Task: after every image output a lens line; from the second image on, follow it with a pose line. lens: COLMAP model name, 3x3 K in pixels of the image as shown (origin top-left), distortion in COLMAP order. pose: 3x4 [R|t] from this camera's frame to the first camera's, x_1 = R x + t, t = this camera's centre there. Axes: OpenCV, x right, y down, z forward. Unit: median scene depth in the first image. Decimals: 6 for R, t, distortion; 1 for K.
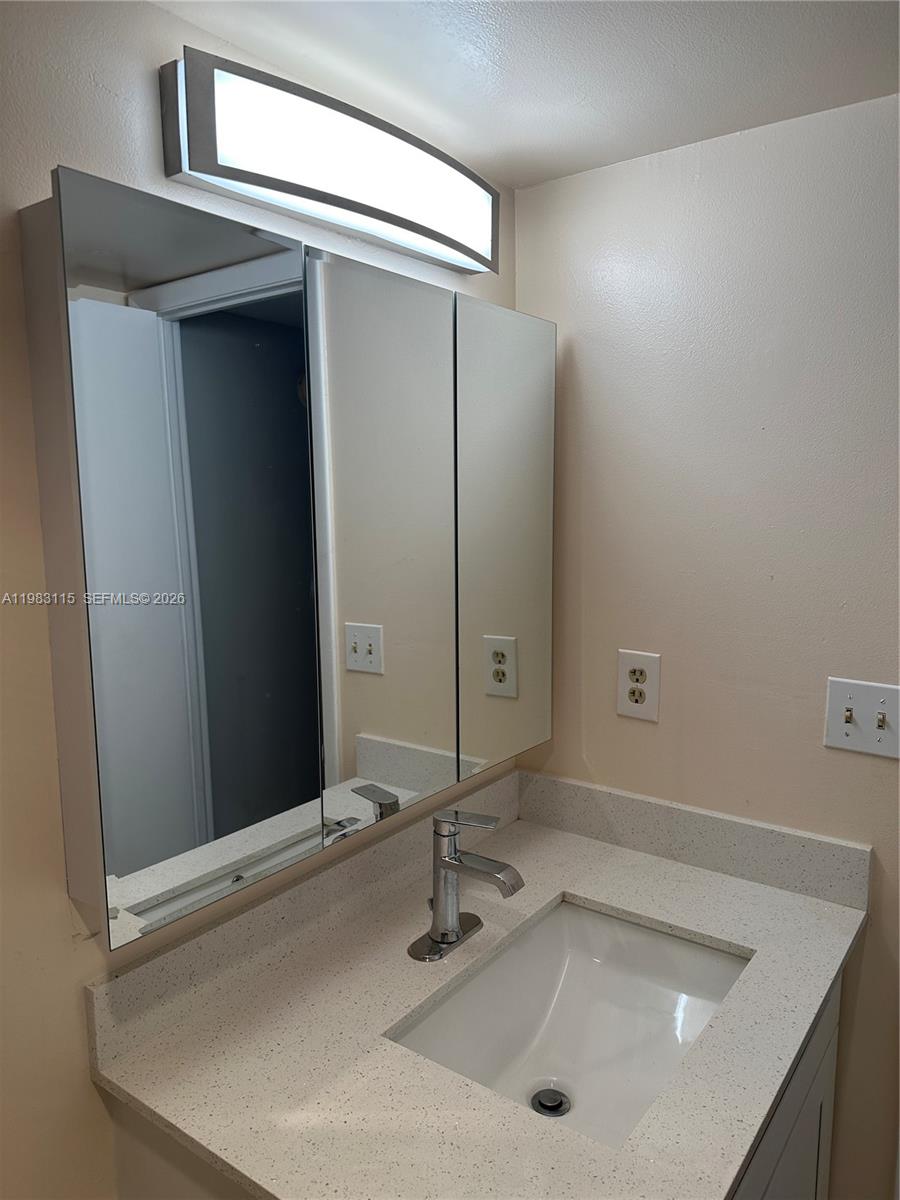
lens RADIAL K [[838.1, 0, 451.9], [0, 838.1, 602.2], [0, 0, 1]] dist [-0.003751, -0.009076]
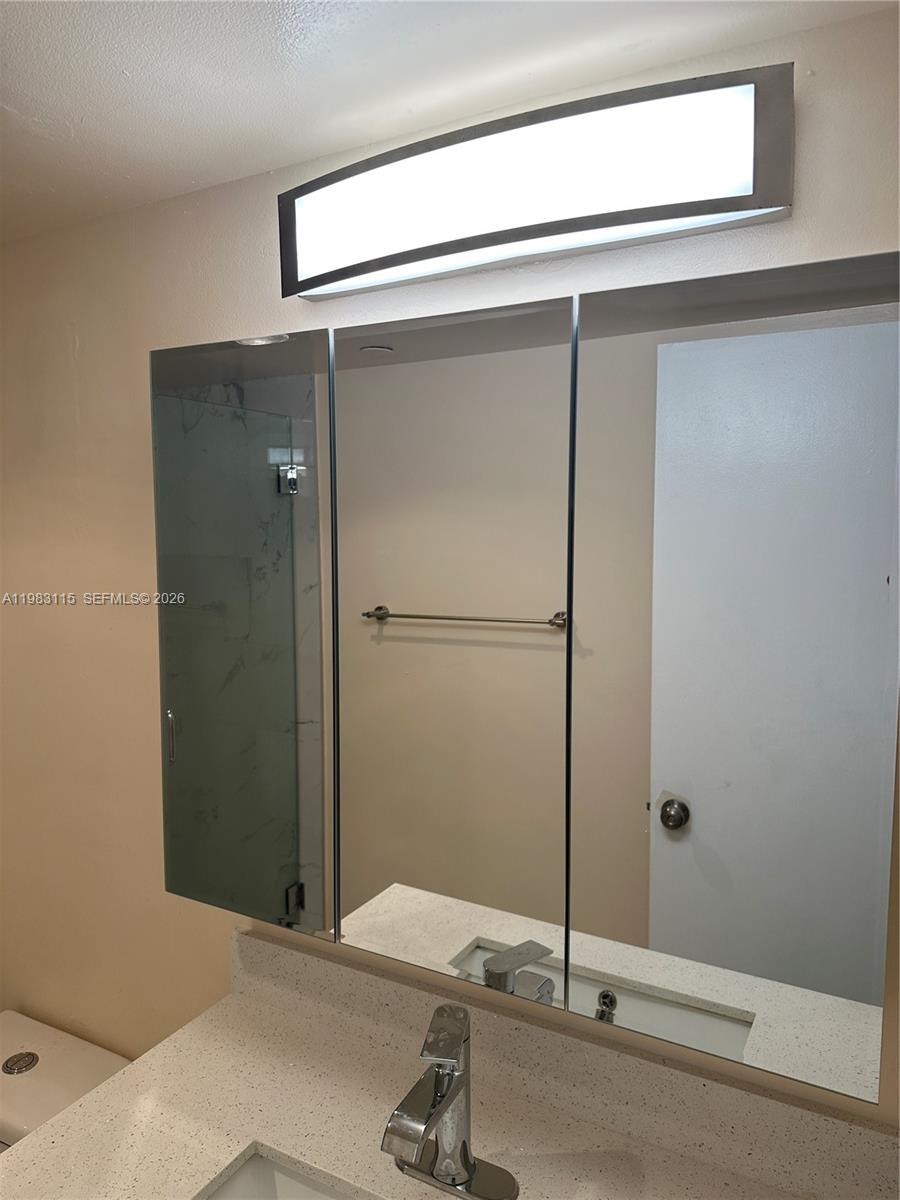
lens RADIAL K [[838.1, 0, 451.3], [0, 838.1, 599.5], [0, 0, 1]] dist [-0.003751, -0.009076]
pose [[0.133928, 0.099509, -0.985982, 0.872279], [-0.138742, 0.987029, 0.080769, -0.213305], [0.981231, 0.125980, 0.145997, 1.059358]]
